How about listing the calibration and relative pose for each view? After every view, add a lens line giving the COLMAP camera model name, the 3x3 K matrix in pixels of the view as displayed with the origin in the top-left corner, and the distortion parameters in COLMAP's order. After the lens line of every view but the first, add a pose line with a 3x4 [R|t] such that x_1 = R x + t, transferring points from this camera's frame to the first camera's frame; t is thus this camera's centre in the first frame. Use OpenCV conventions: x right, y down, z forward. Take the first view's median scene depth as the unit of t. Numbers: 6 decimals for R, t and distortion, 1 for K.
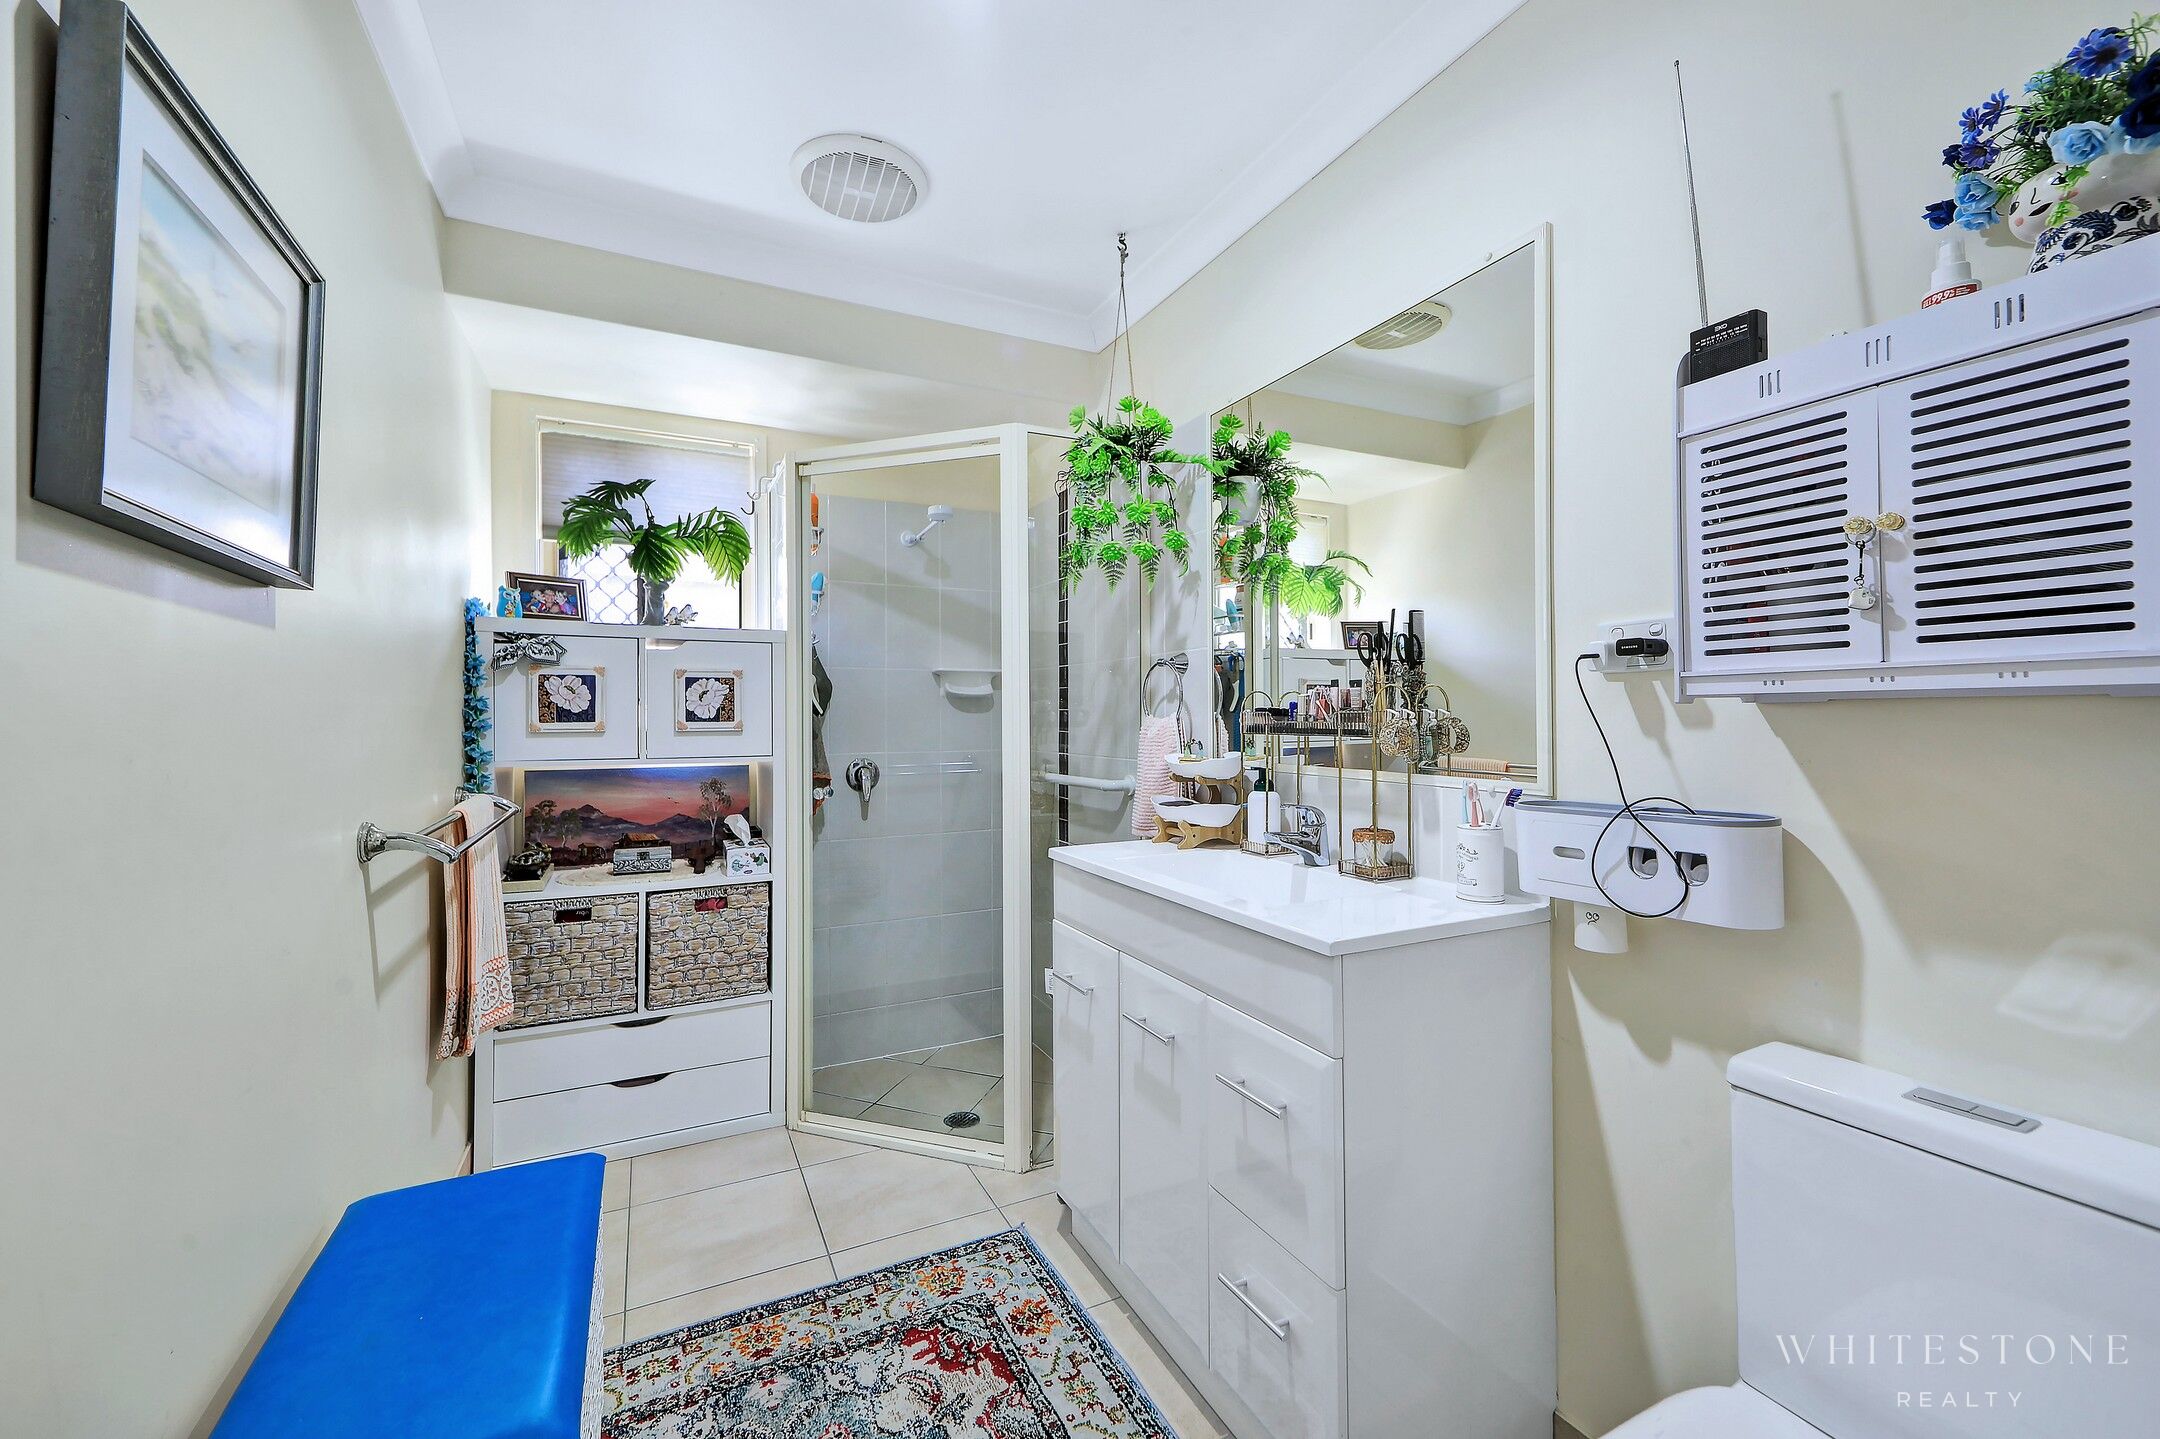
lens RADIAL K [[851.8, 0, 1052.3], [0, 851.8, 711.4], [0, 0, 1]] dist [0.005782, 0.000222]
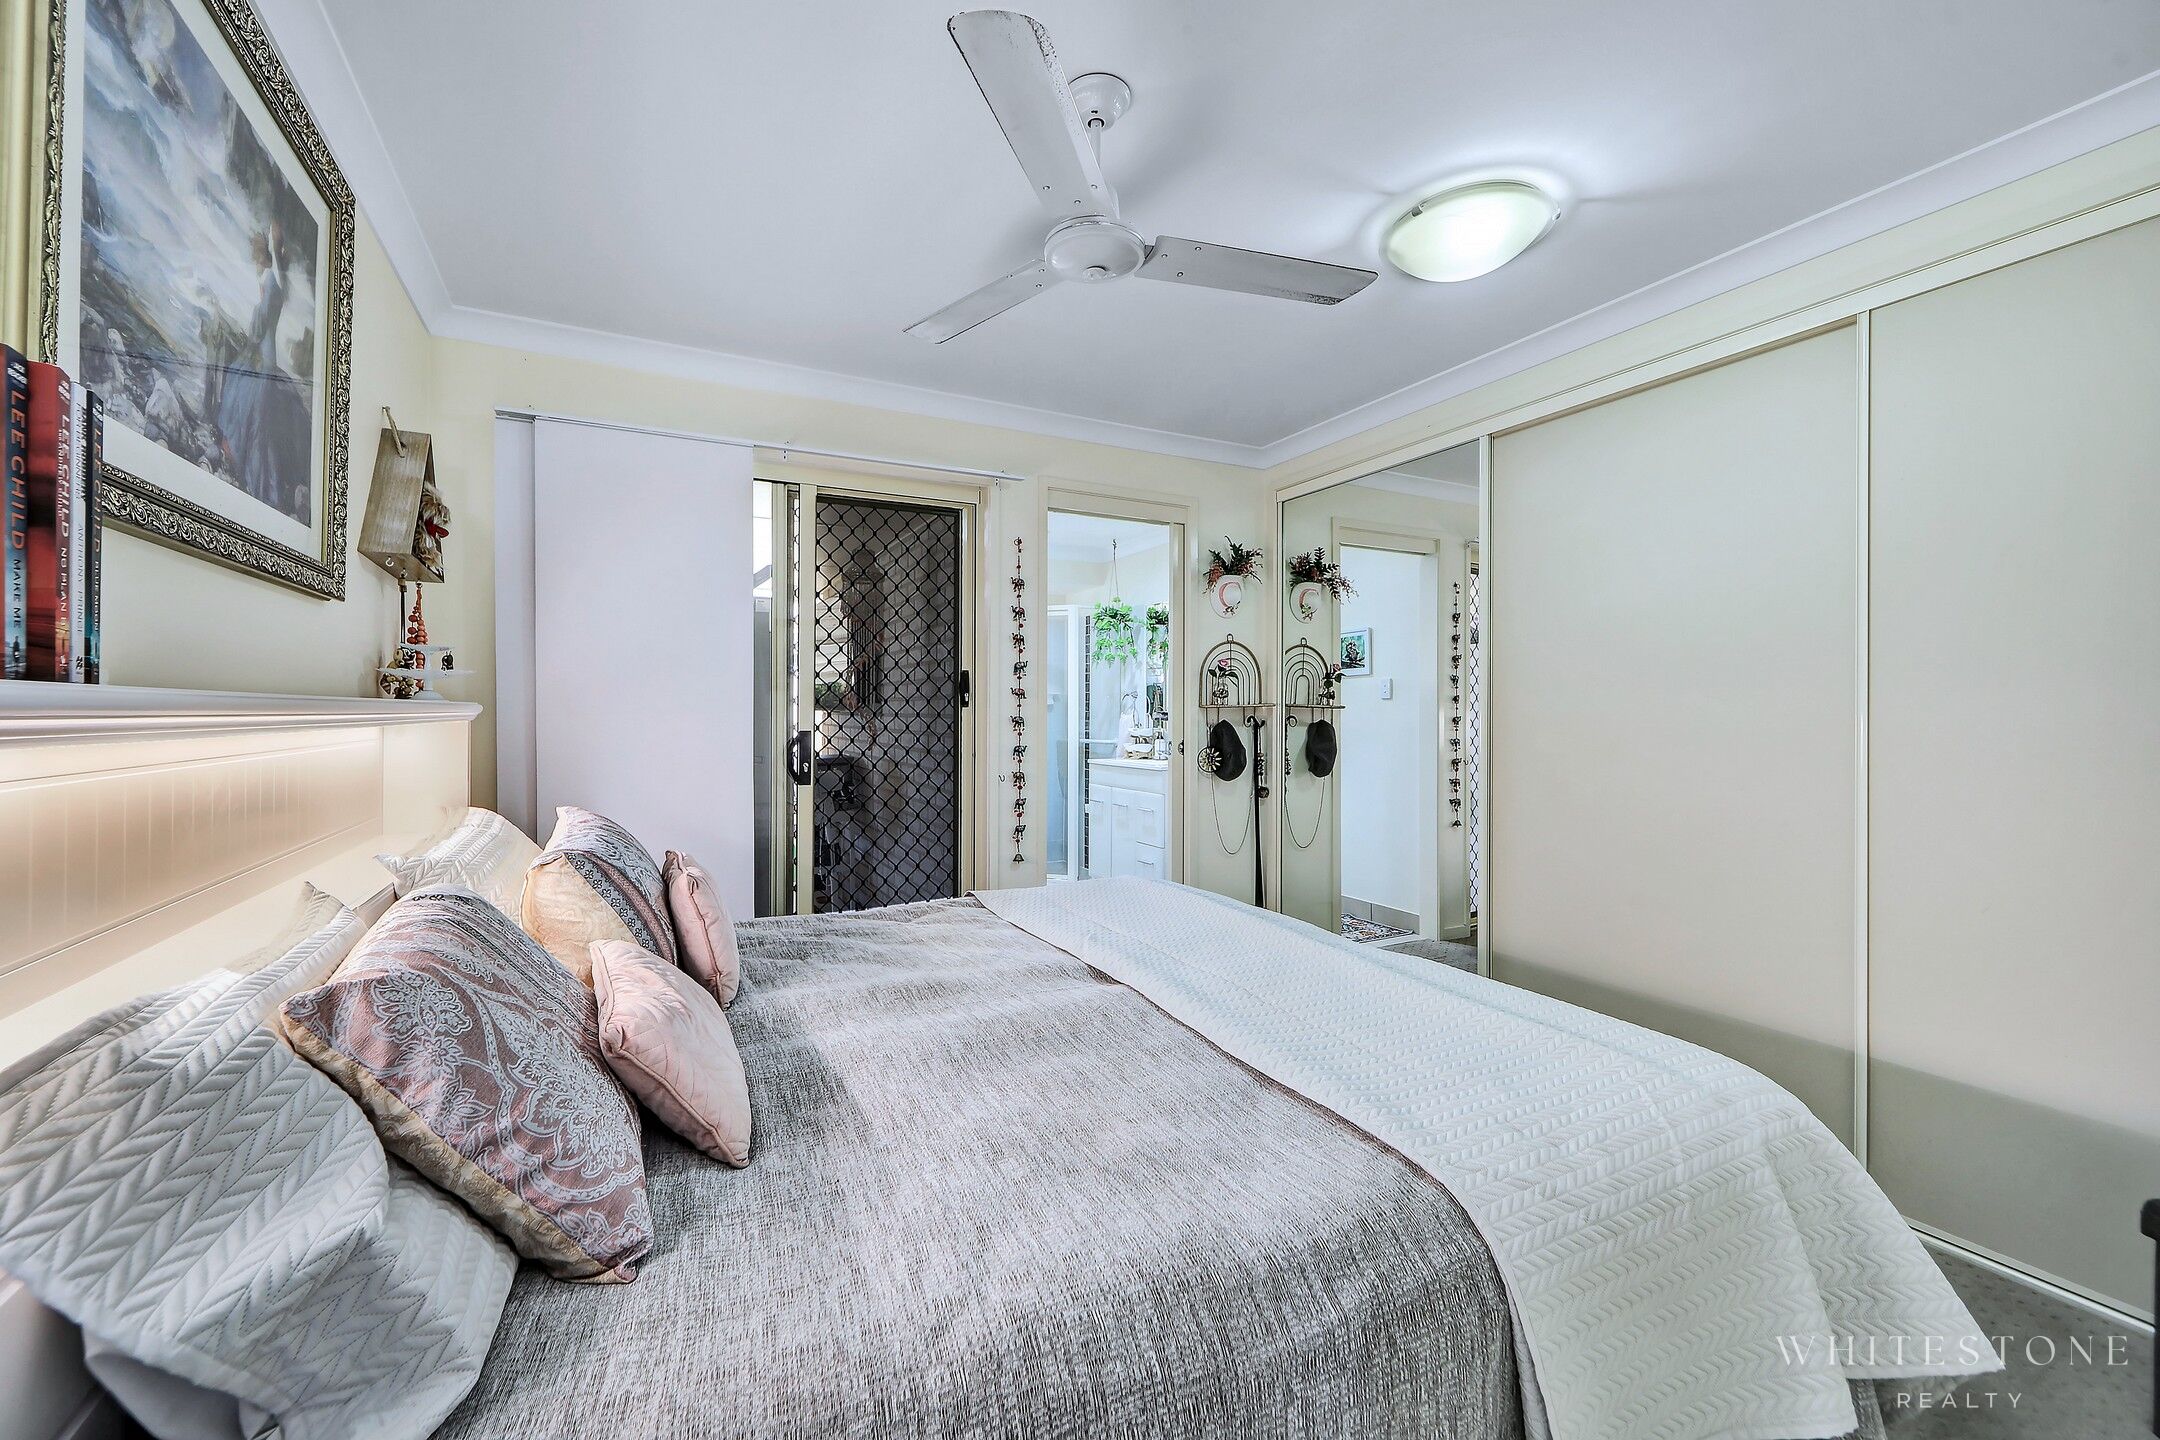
lens RADIAL K [[851.8, 0, 1052.3], [0, 851.8, 711.9], [0, 0, 1]] dist [0.005782, 0.000222]
pose [[0.999857, 0.006819, 0.015445, -0.157465], [-0.006919, 0.999956, 0.006405, -0.018491], [-0.015401, -0.006511, 0.999860, -1.748722]]
